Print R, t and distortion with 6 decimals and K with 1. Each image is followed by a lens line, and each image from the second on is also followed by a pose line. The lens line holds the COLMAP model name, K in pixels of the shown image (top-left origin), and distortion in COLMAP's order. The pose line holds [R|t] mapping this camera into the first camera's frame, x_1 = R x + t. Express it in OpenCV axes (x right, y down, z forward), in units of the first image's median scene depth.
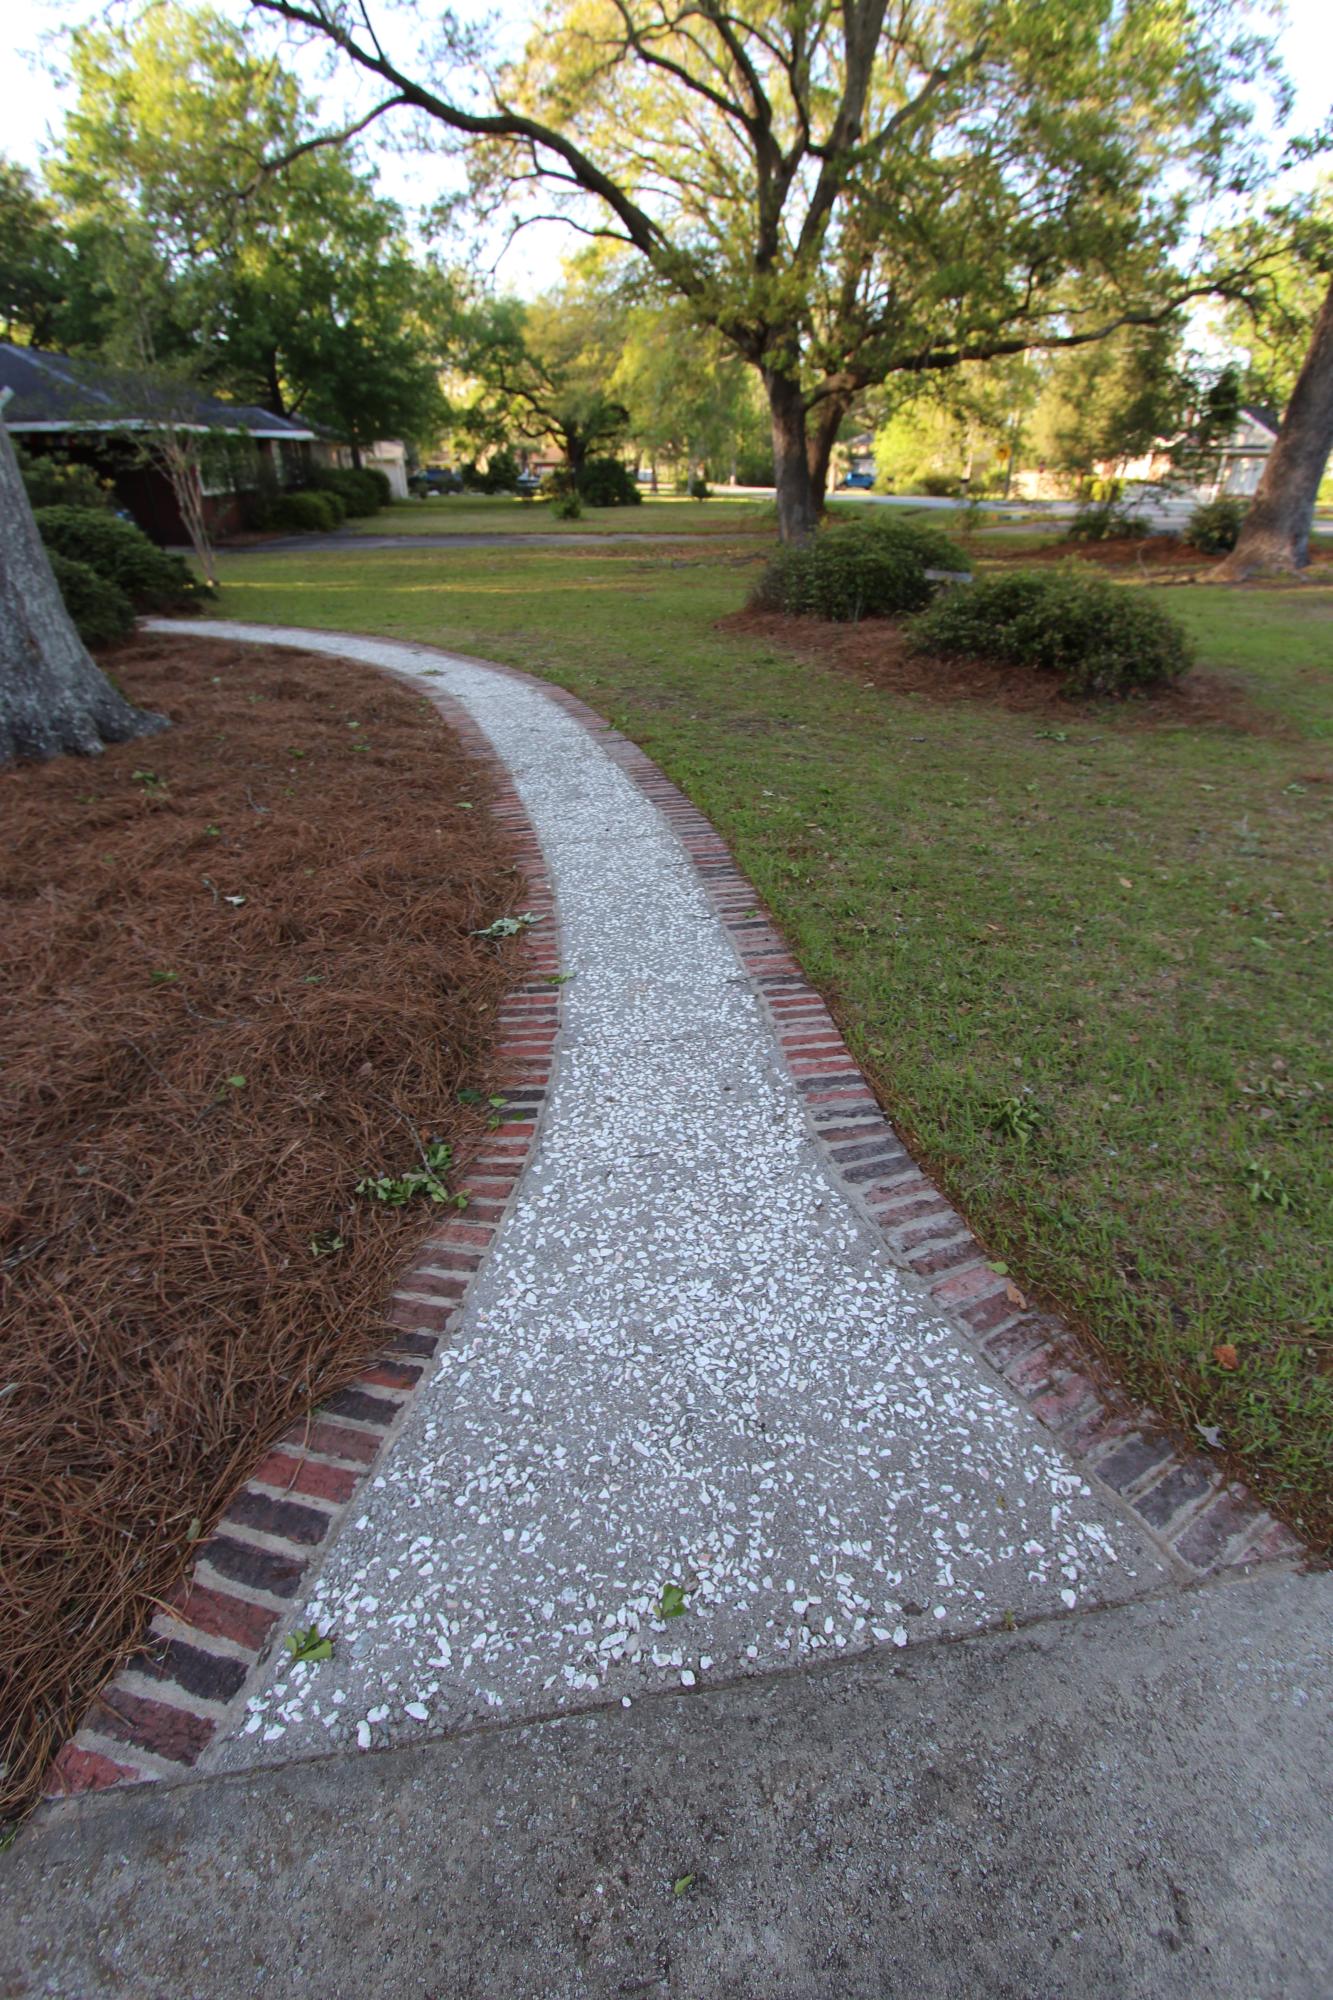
lens RADIAL K [[976.4, 0, 666.5], [0, 976.4, 1000.0], [0, 0, 1]] dist [-0.000715, -0.000195]
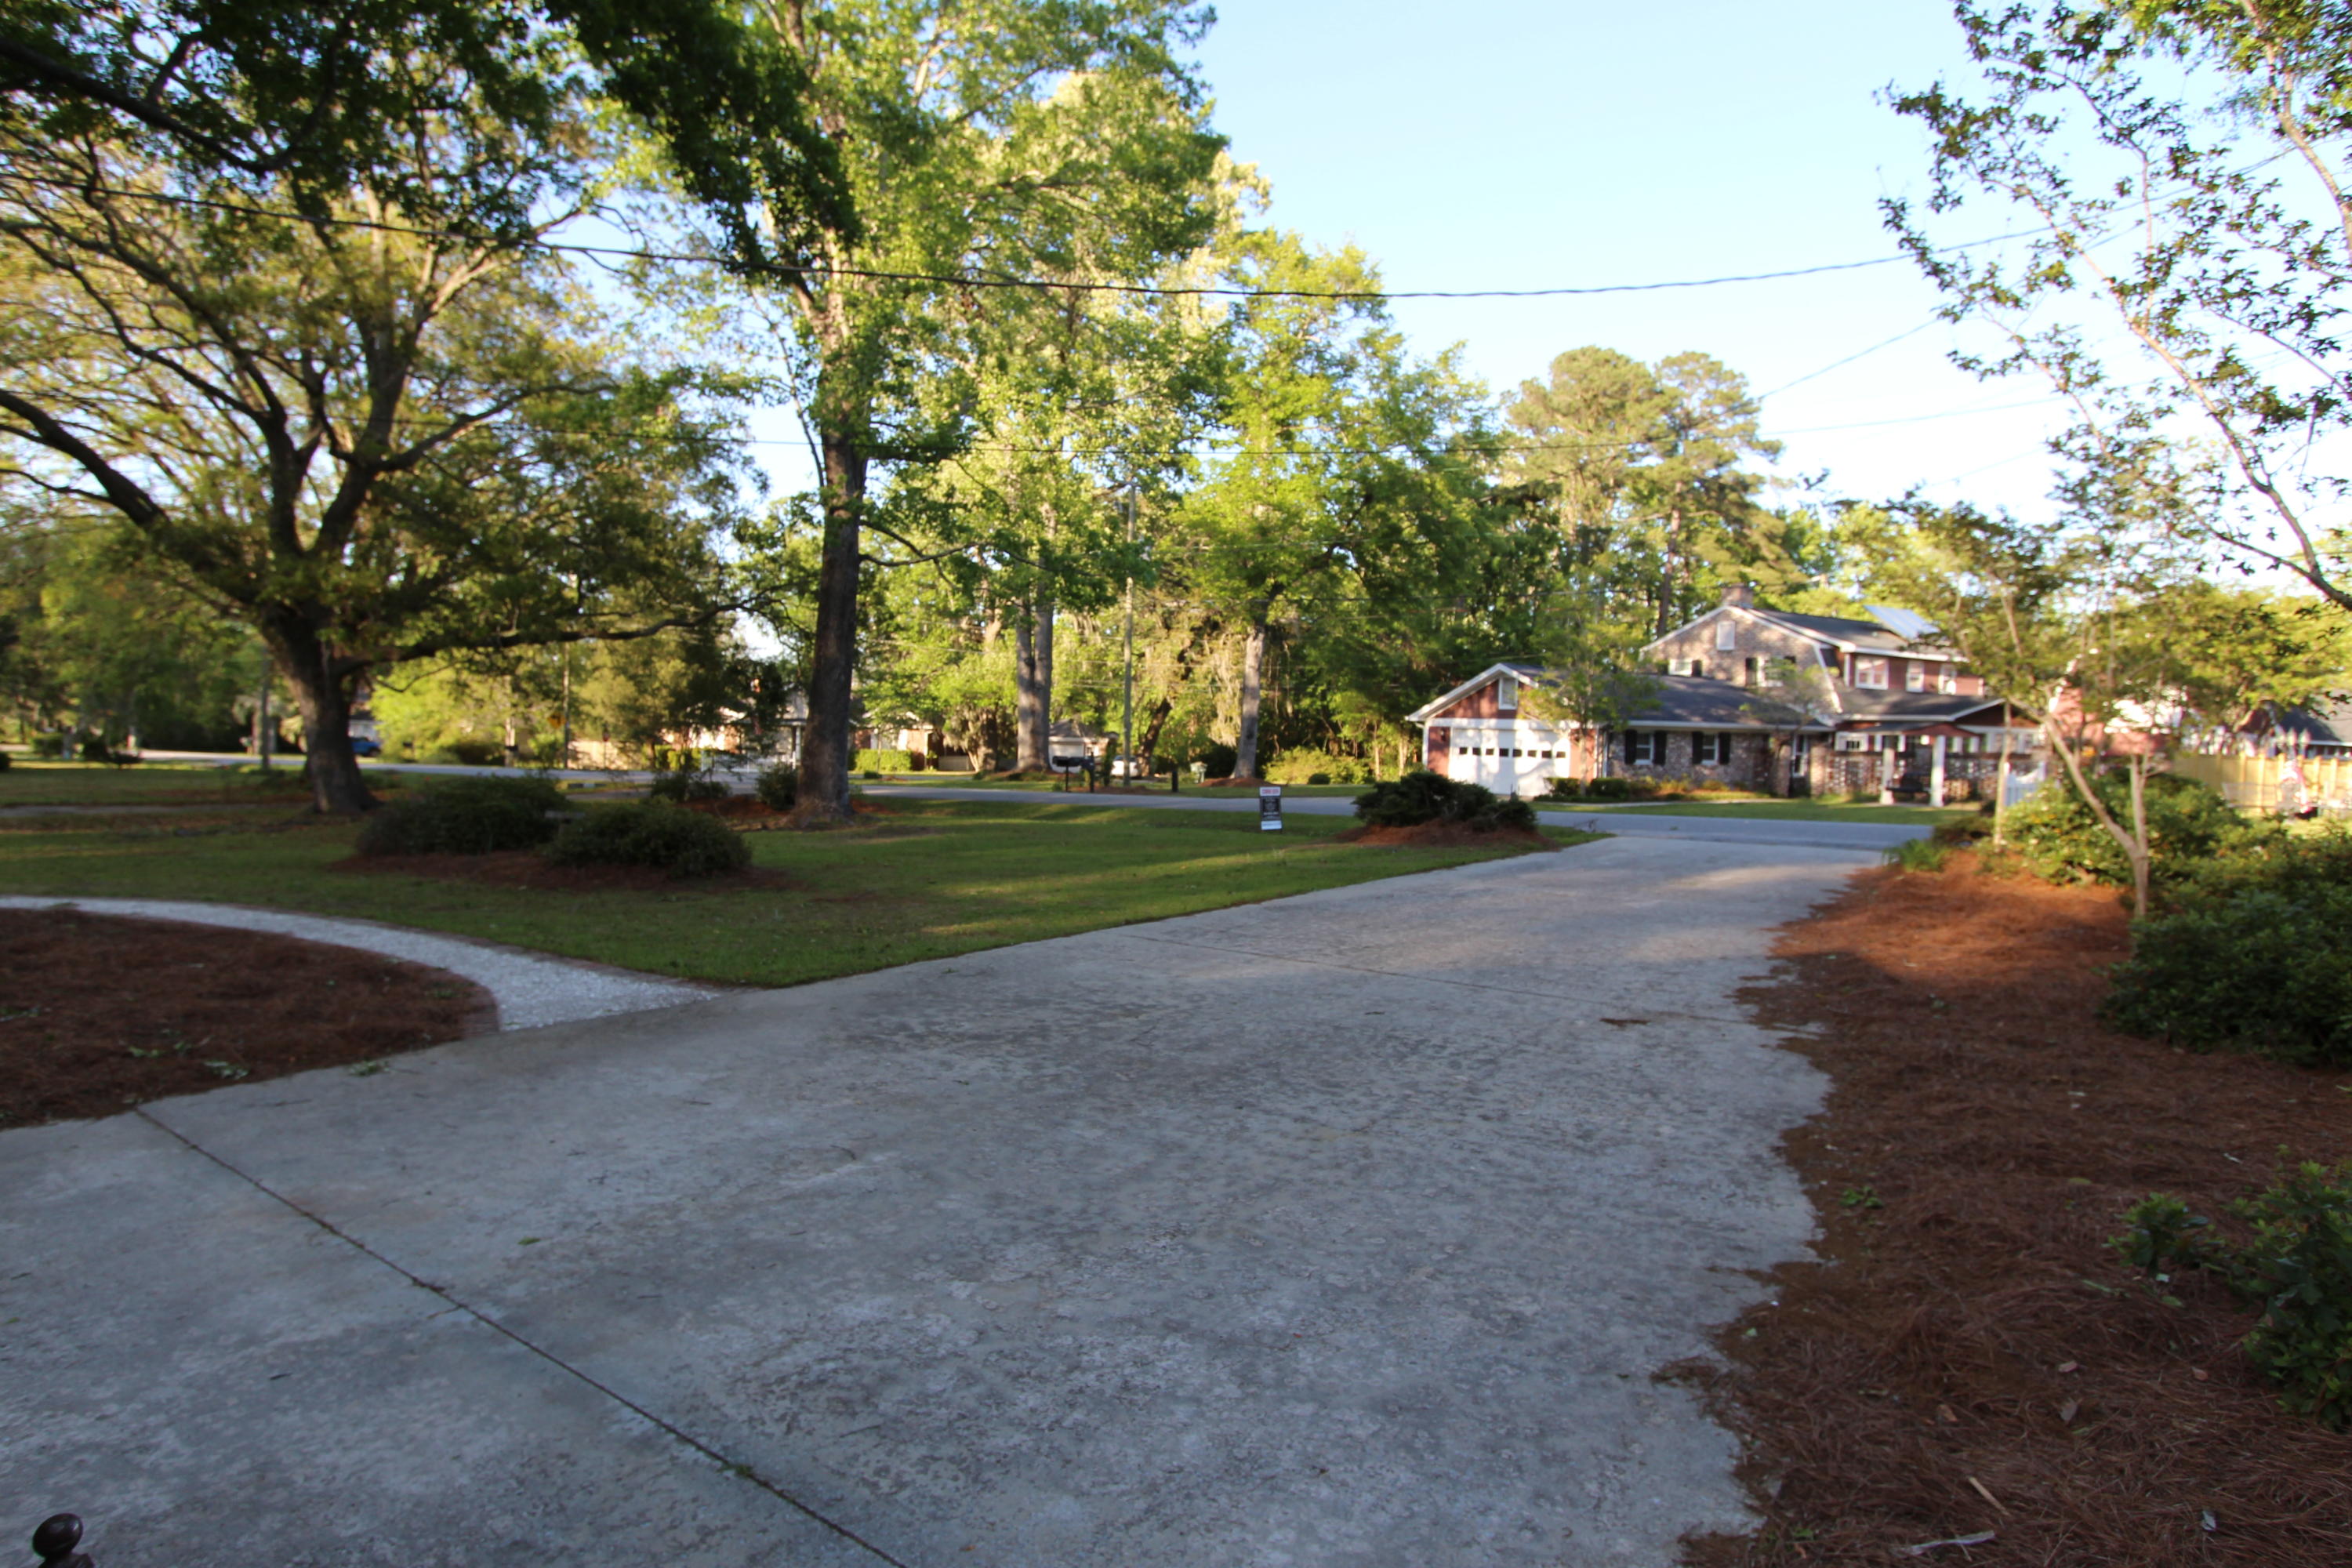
lens RADIAL K [[1611.7, 0, 1176.0], [0, 1611.7, 784.0], [0, 0, 1]] dist [0.001958, 0.000441]
pose [[0.780230, 0.001990, 0.625490, -0.187958], [0.280237, 0.892904, -0.352406, 0.227036], [-0.559203, 0.450243, 0.696113, -0.424975]]
